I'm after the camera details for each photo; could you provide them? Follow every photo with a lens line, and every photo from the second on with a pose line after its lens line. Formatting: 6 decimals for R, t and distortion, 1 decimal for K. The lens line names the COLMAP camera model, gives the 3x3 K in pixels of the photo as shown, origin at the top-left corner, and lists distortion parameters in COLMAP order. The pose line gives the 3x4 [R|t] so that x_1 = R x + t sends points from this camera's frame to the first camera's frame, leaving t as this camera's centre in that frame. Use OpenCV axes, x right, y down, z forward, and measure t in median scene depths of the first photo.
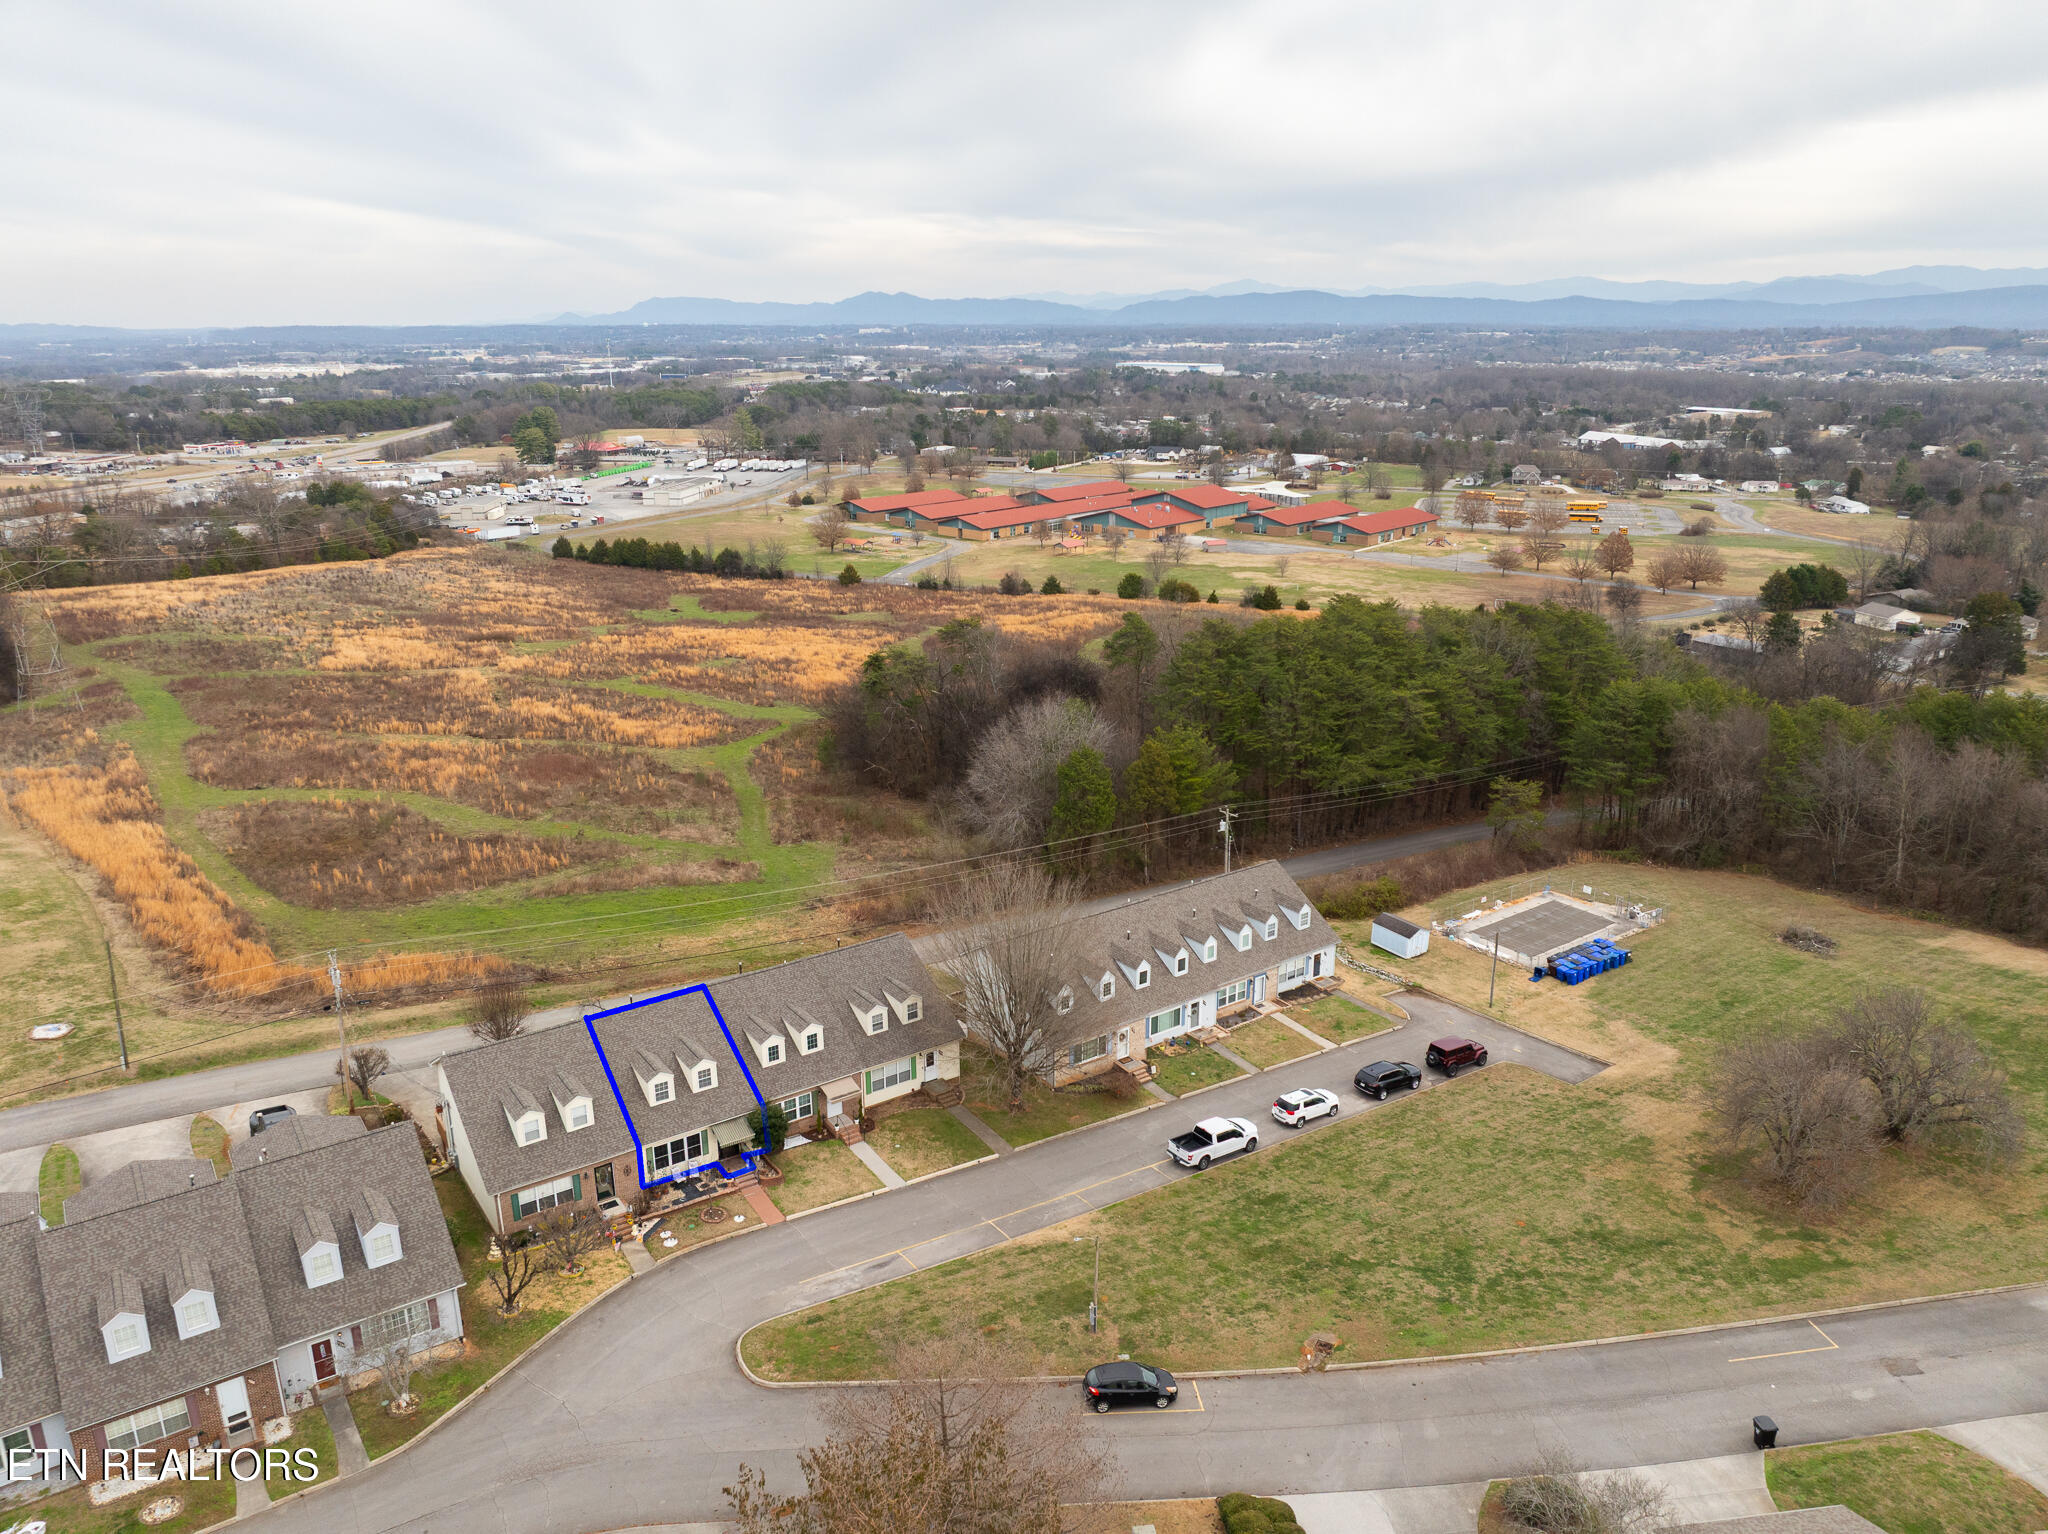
lens RADIAL K [[1442.7, 0, 1036.4], [0, 1442.7, 769.2], [0, 0, 1]] dist [-0.032446, -0.005397]
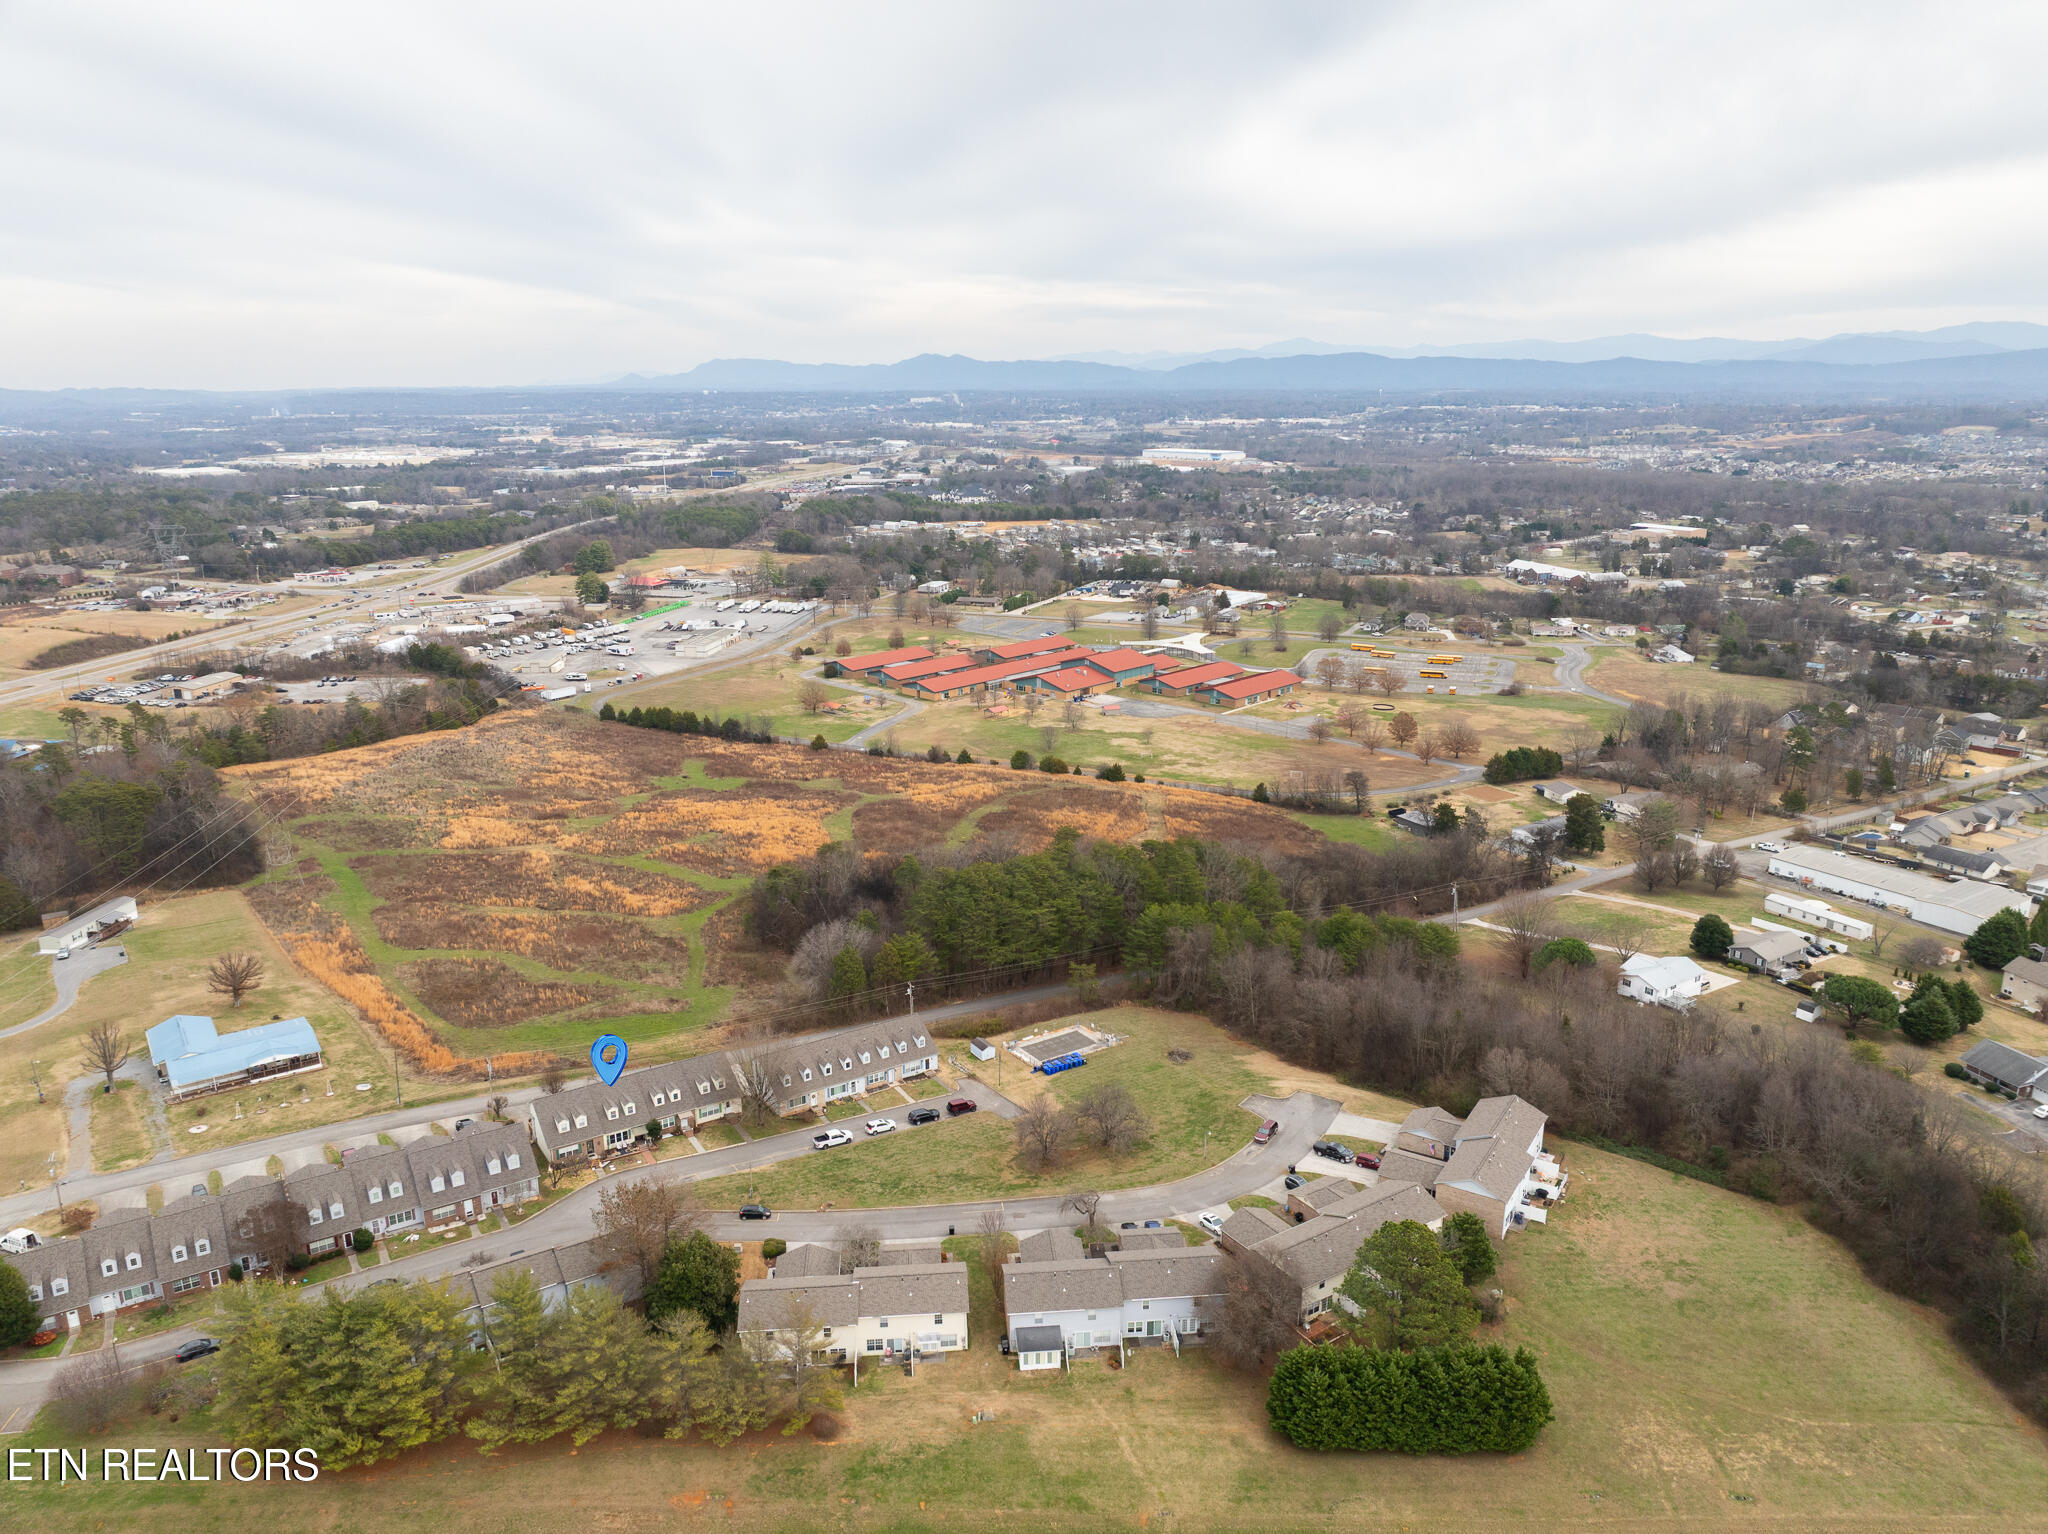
lens RADIAL K [[1442.7, 0, 1036.4], [0, 1442.7, 769.2], [0, 0, 1]] dist [-0.032446, -0.005397]
pose [[0.999306, 0.005455, -0.036840, 0.239884], [-0.006817, 0.999294, -0.036944, -0.125005], [0.036613, 0.037169, 0.998638, -0.641561]]
